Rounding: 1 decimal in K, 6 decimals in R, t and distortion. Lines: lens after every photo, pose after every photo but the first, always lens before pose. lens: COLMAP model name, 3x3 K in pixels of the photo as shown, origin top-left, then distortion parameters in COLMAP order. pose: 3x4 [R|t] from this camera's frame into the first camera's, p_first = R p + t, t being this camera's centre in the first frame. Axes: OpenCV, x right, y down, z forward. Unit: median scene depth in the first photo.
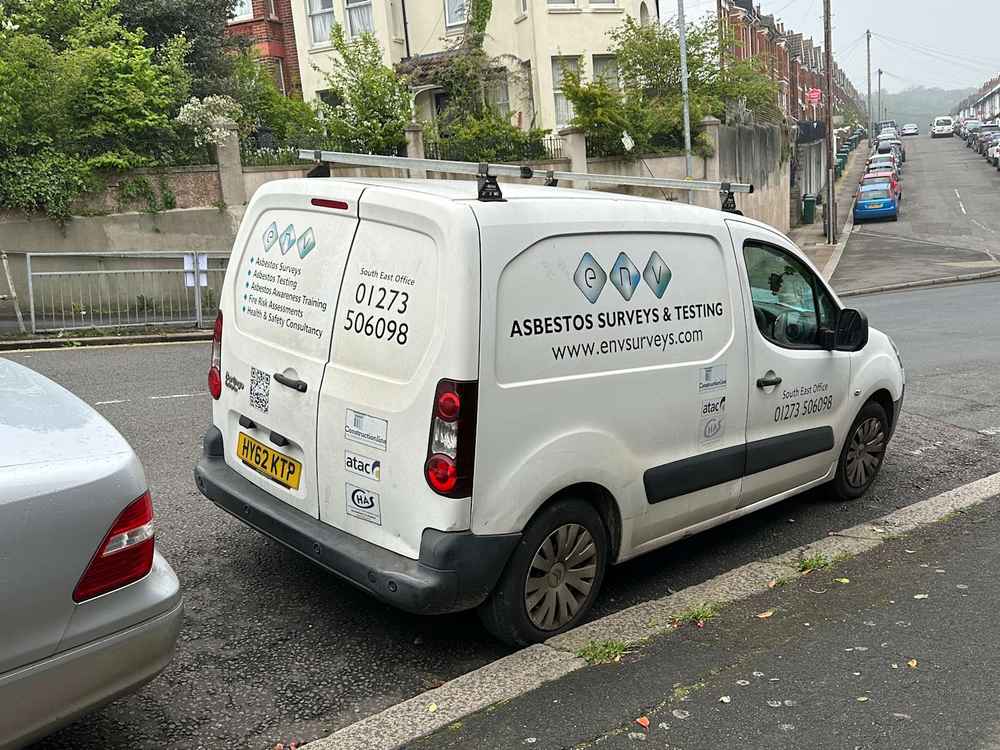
lens RADIAL K [[1039.8, 0, 508.2], [0, 1039.8, 354.8], [0, 0, 1]] dist [0.023011, 0.000000]
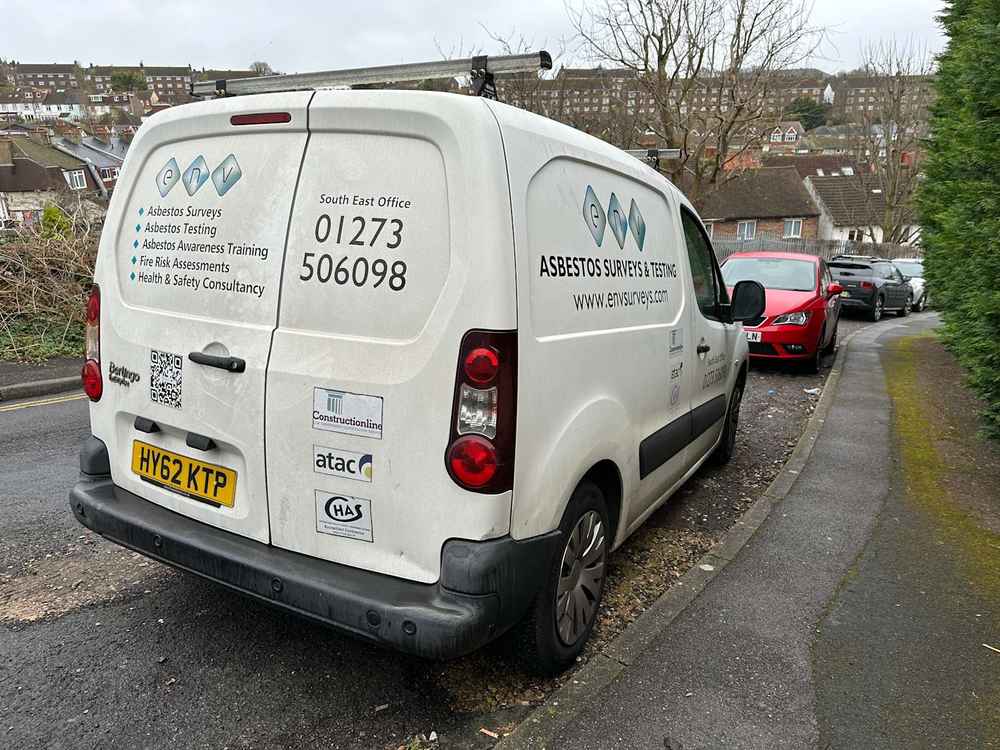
lens RADIAL K [[747.9, 0, 518.0], [0, 747.9, 368.0], [0, 0, 1]] dist [0.039505, -0.074306]
pose [[0.956705, -0.058522, 0.285115, -0.157011], [0.063715, 0.997928, -0.008967, 0.048876], [-0.283999, 0.026745, 0.958451, 0.430727]]
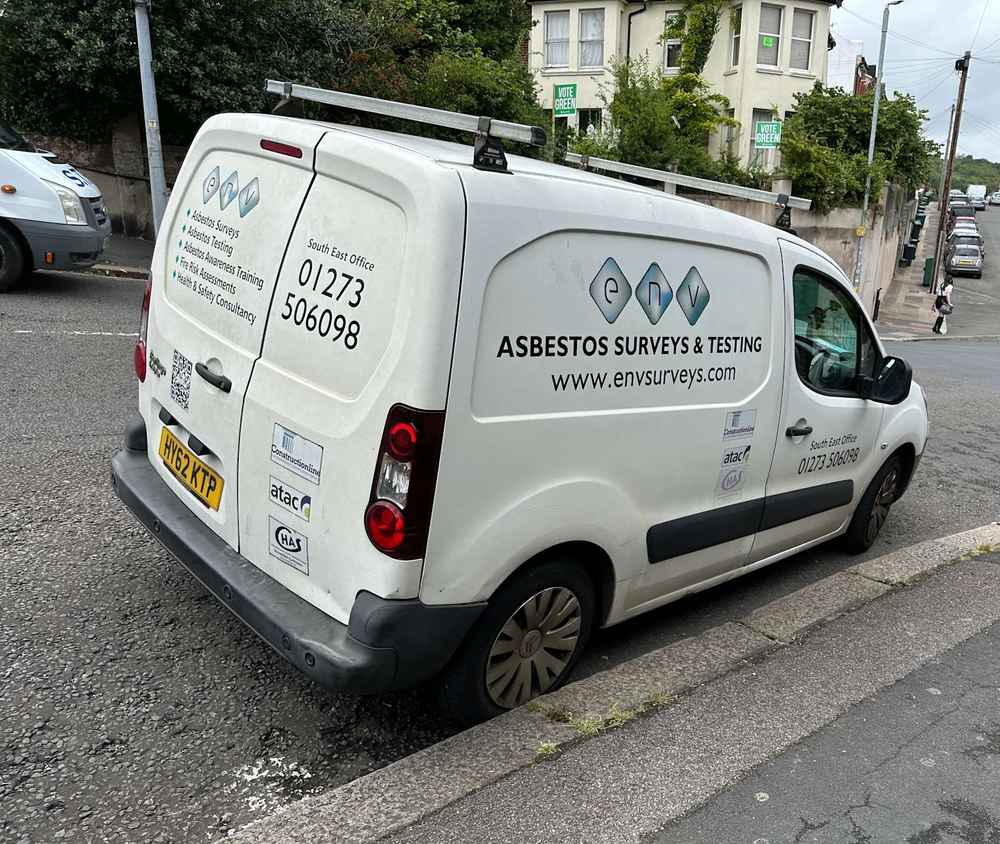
lens RADIAL K [[896.1, 0, 613.0], [0, 896.1, 450.8], [0, 0, 1]] dist [0.085538, -0.187385]
pose [[0.990254, 0.107923, 0.088033, 0.032528], [-0.117380, 0.986925, 0.110461, -0.028623], [-0.074961, -0.119718, 0.989974, 0.301007]]
